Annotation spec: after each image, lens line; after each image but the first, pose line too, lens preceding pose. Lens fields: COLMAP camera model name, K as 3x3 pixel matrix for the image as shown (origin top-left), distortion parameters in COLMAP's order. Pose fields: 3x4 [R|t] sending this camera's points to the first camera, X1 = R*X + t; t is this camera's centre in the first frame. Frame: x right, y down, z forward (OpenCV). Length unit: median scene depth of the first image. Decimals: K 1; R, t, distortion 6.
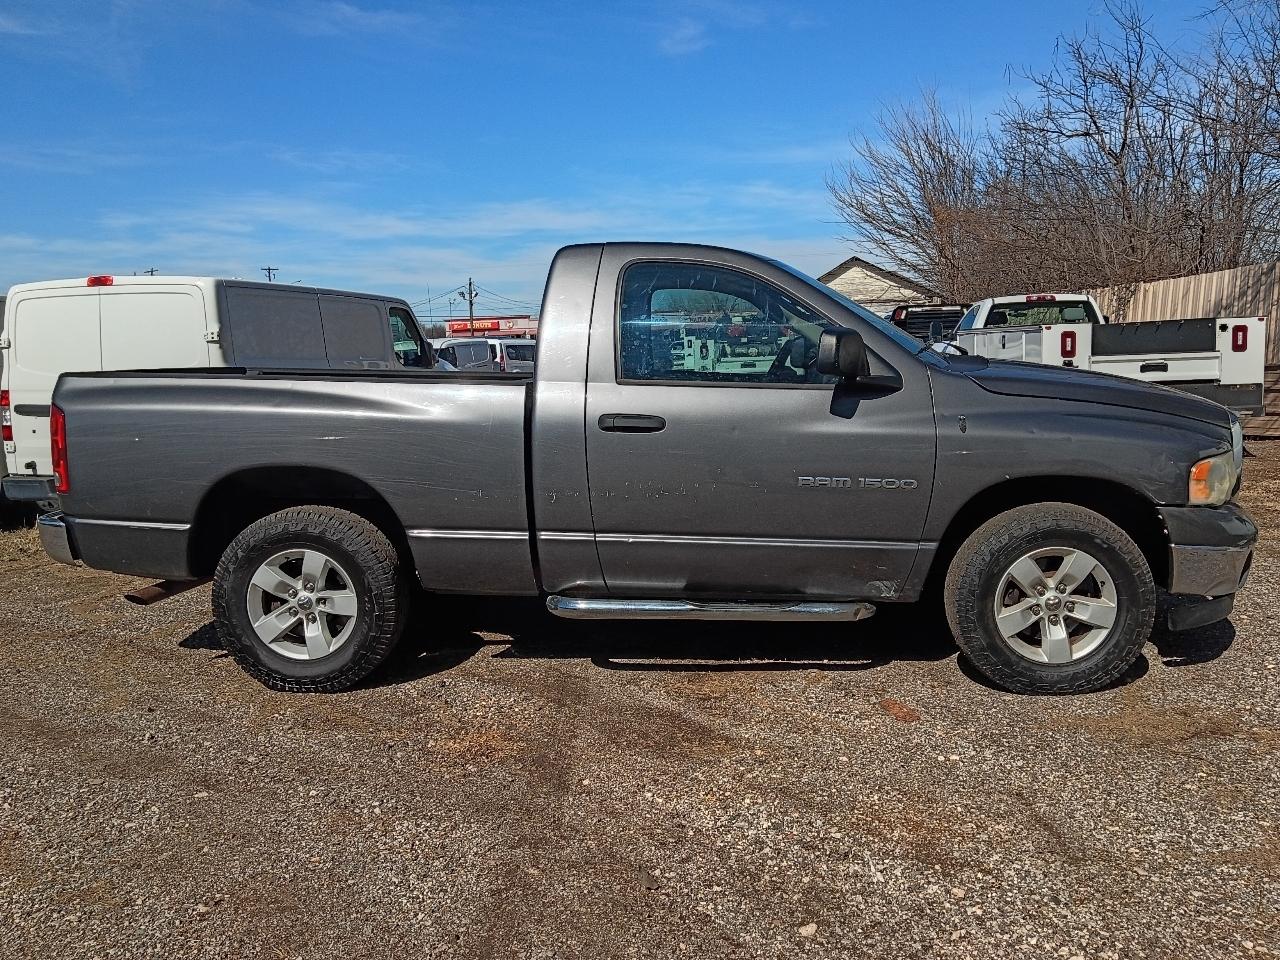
lens RADIAL K [[1149.0, 0, 640.0], [0, 1149.0, 480.0], [0, 0, 1]] dist [-0.022604, -0.011383]
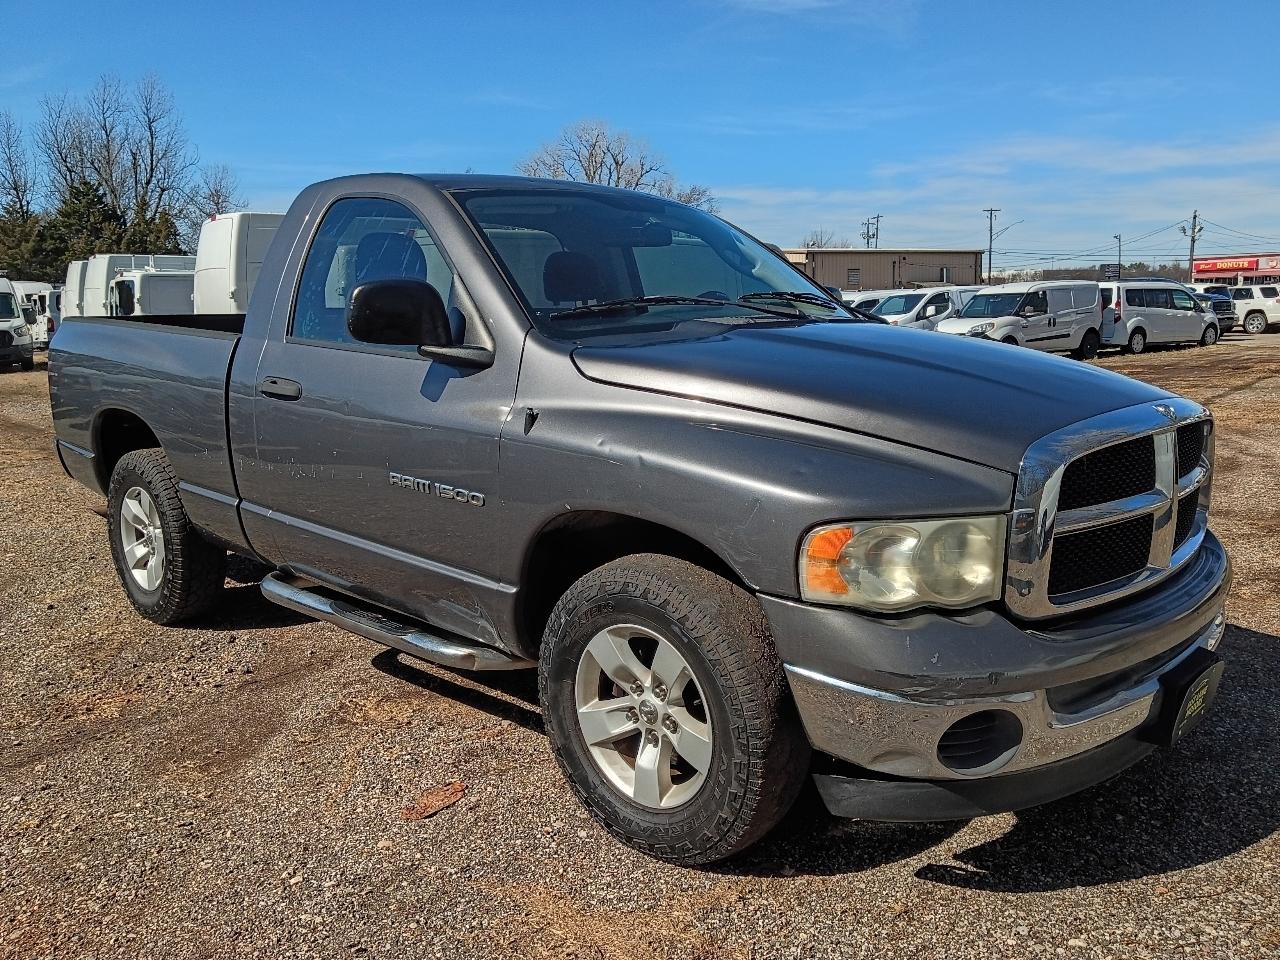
lens RADIAL K [[1115.0, 0, 646.1], [0, 1115.0, 450.1], [0, 0, 1]] dist [0.005686, -0.001064]
pose [[0.755409, 0.093677, -0.648522, 0.168911], [-0.074667, 0.995587, 0.056836, -0.016458], [0.650985, 0.005489, 0.759071, 0.118095]]
